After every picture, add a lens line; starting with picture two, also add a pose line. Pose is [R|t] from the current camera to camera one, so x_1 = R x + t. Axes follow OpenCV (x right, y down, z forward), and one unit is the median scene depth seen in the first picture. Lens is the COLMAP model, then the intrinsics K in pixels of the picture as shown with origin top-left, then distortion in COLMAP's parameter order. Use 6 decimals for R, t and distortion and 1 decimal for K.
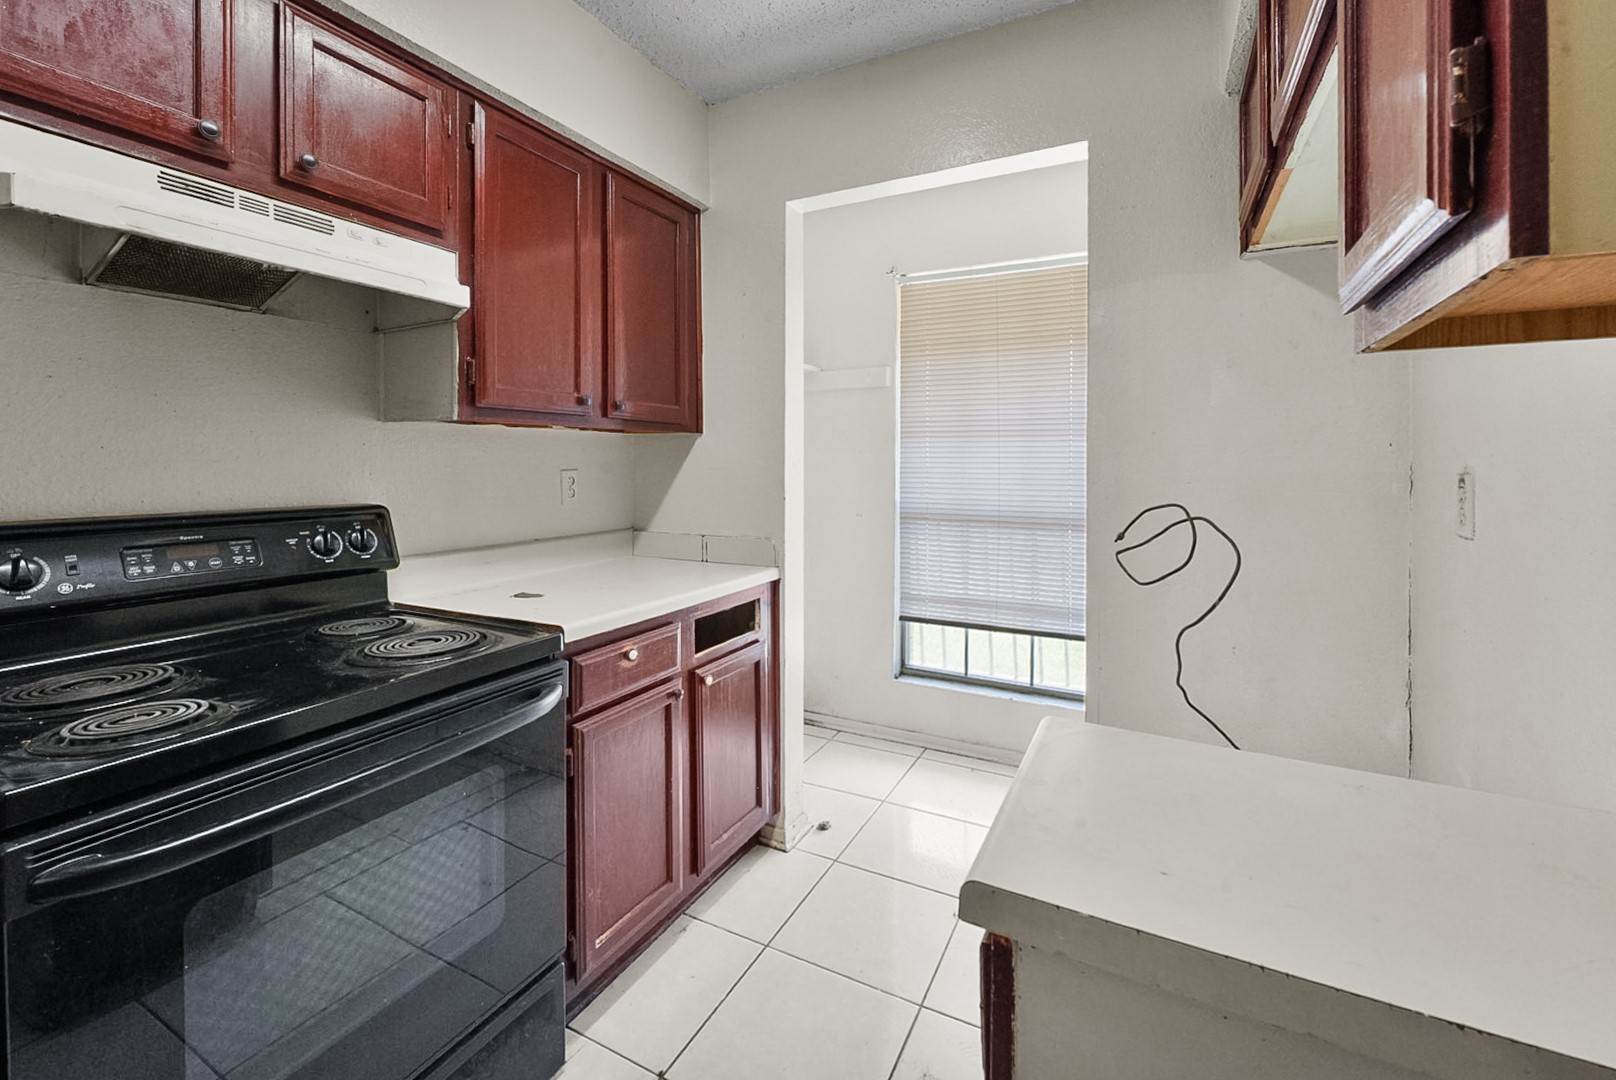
lens RADIAL K [[668.7, 0, 808.8], [0, 668.7, 490.0], [0, 0, 1]] dist [-0.002409, 0.000065]
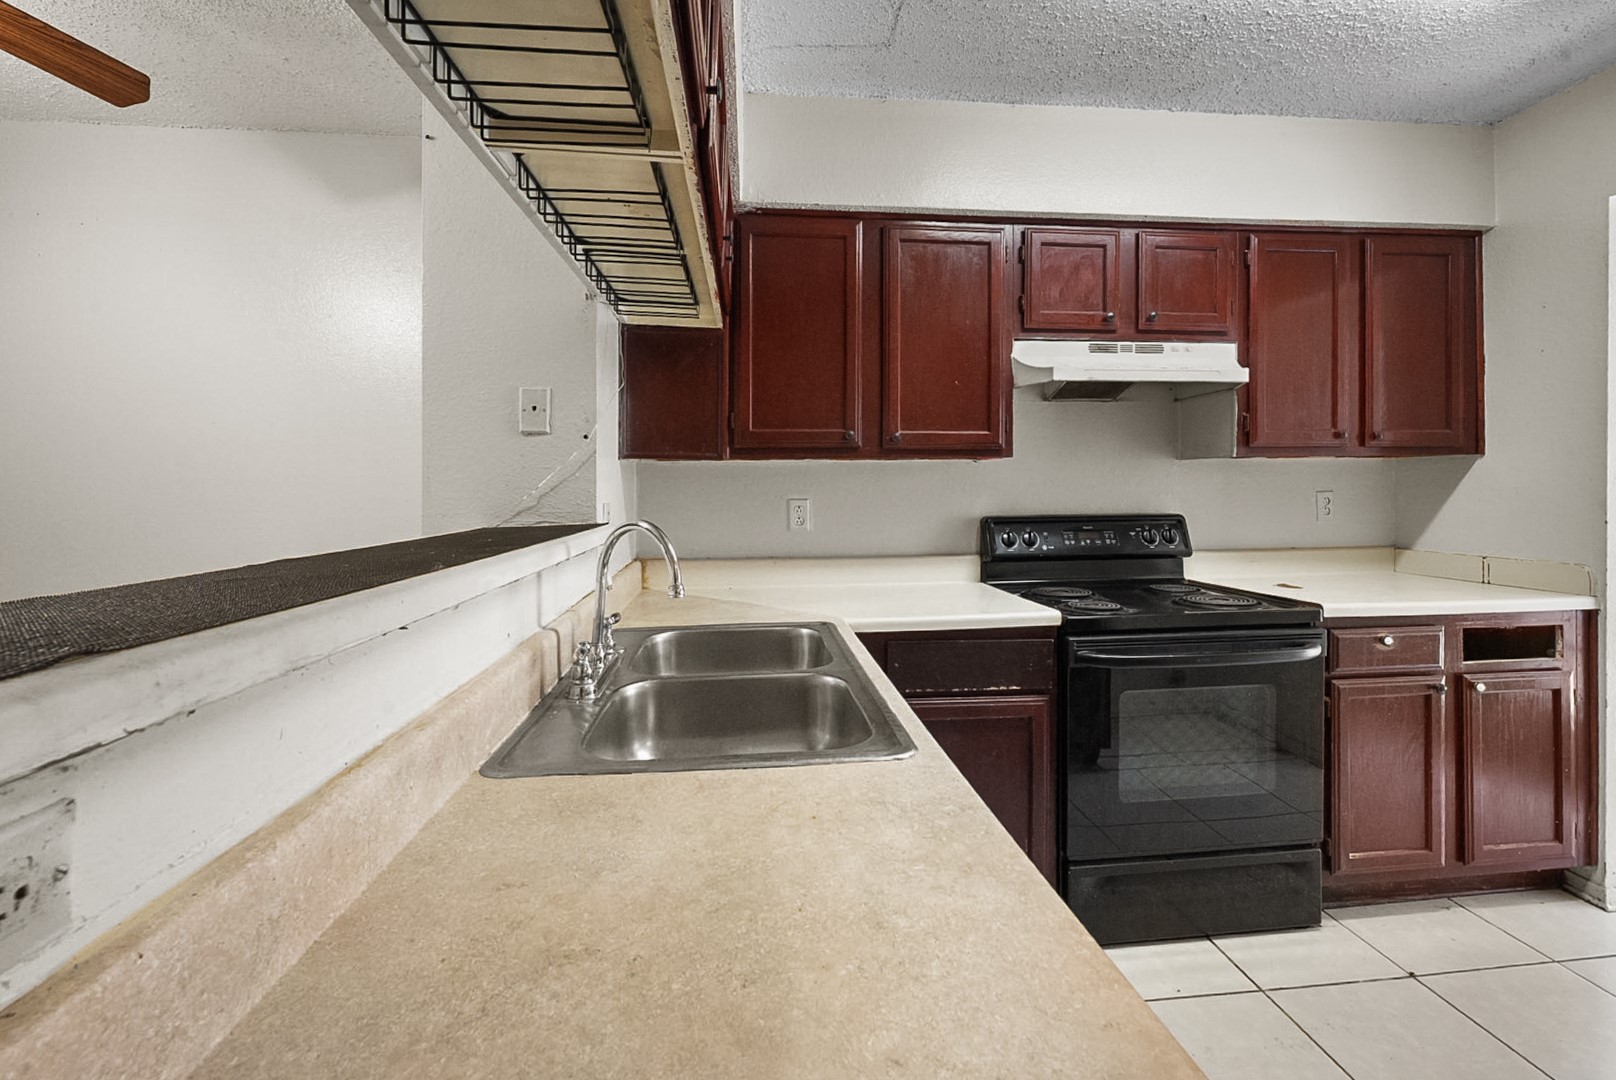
lens RADIAL K [[668.7, 0, 808.8], [0, 668.7, 490.0], [0, 0, 1]] dist [-0.002409, 0.000065]
pose [[0.546972, -0.005441, -0.837133, 0.177402], [-0.024568, 0.999444, -0.022548, 0.022074], [0.836790, 0.032900, 0.546535, -0.554889]]
